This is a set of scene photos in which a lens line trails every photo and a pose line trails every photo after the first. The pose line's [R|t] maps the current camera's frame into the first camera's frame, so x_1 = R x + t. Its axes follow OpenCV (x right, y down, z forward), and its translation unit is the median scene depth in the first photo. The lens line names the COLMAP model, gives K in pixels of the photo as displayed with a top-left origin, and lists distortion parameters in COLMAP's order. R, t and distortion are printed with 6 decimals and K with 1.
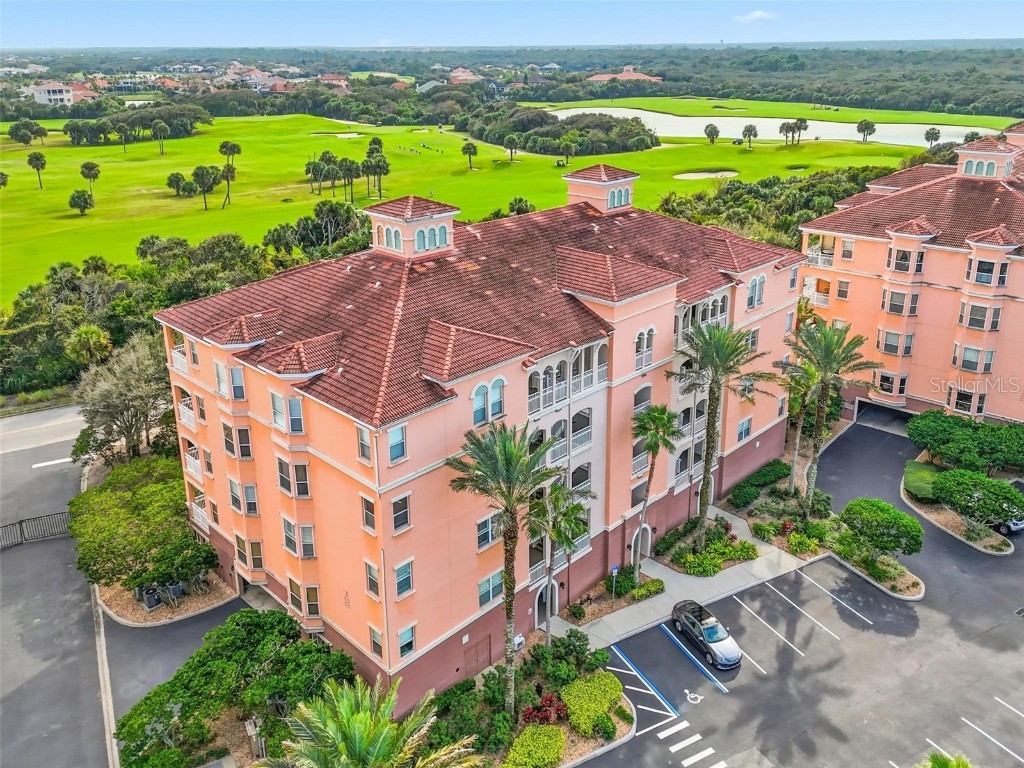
lens RADIAL K [[807.1, 0, 510.3], [0, 807.1, 317.1], [0, 0, 1]] dist [0.067066, -0.004050]
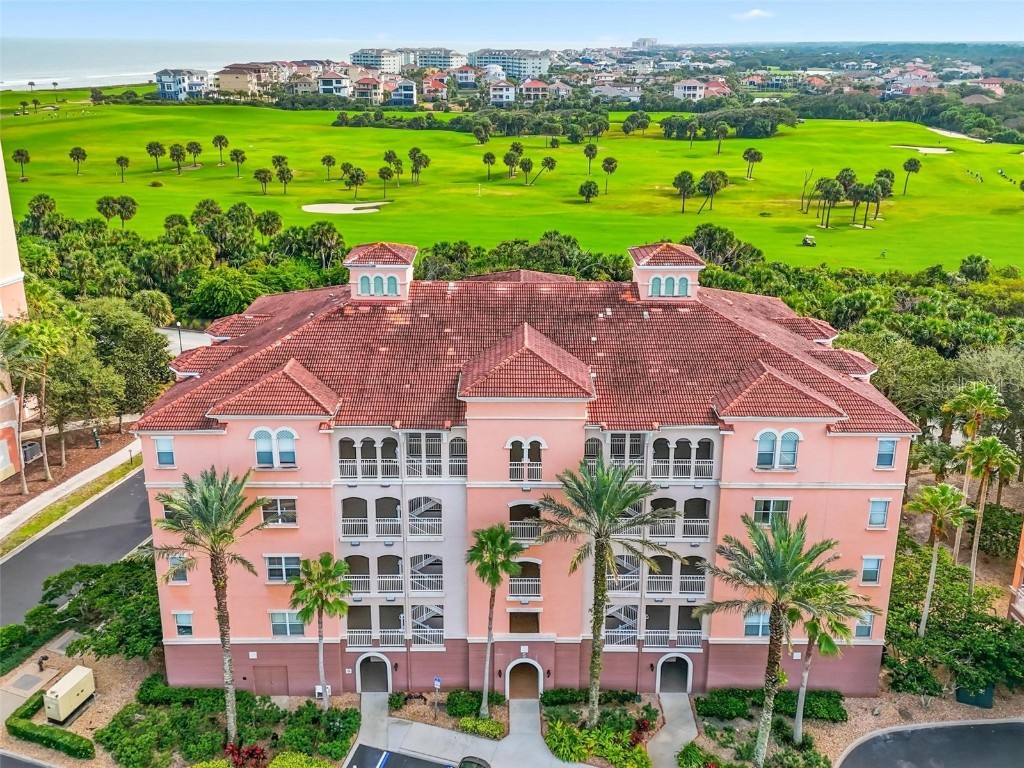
lens RADIAL K [[828.8, 0, 514.9], [0, 828.8, 286.6], [0, 0, 1]] dist [0.033378, -0.001306]
pose [[0.711217, 0.213272, -0.669840, 0.621880], [-0.233555, 0.970429, 0.060996, -0.168680], [0.663041, 0.113063, 0.739996, 0.270389]]
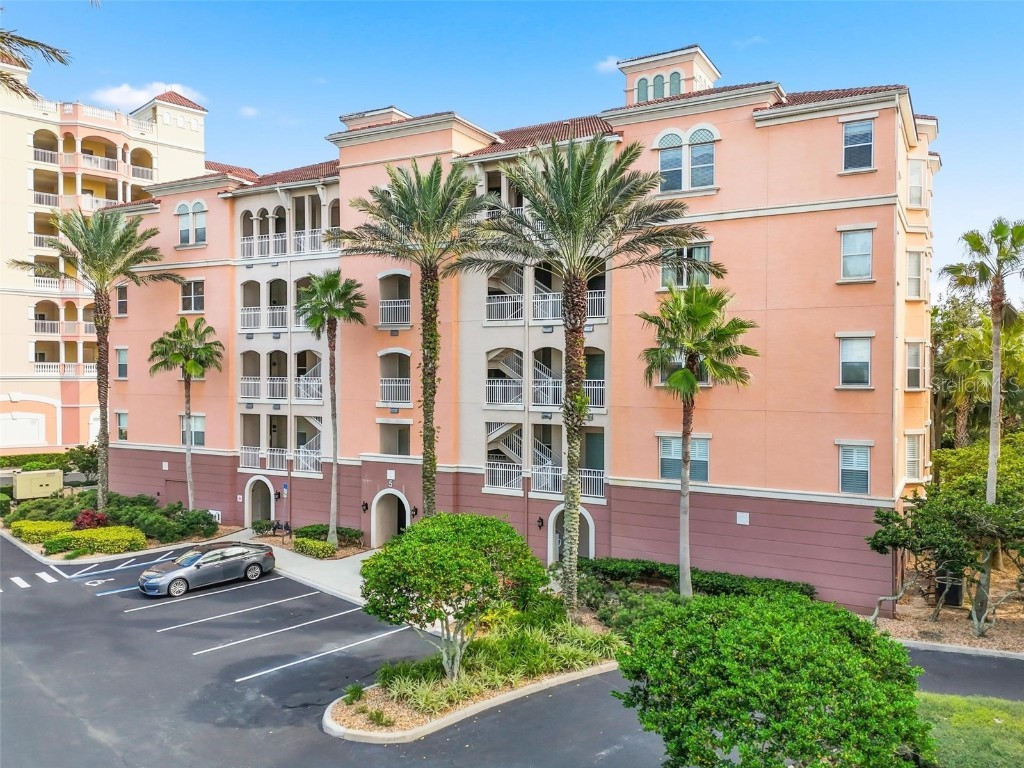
lens RADIAL K [[796.2, 0, 512.0], [0, 796.2, 384.0], [0, 0, 1]] dist [0.076732, -0.066253]
pose [[0.260142, 0.023637, -0.965281, 0.779759], [-0.301866, 0.951581, -0.058051, 0.168958], [0.917171, 0.306487, 0.254682, 0.836317]]
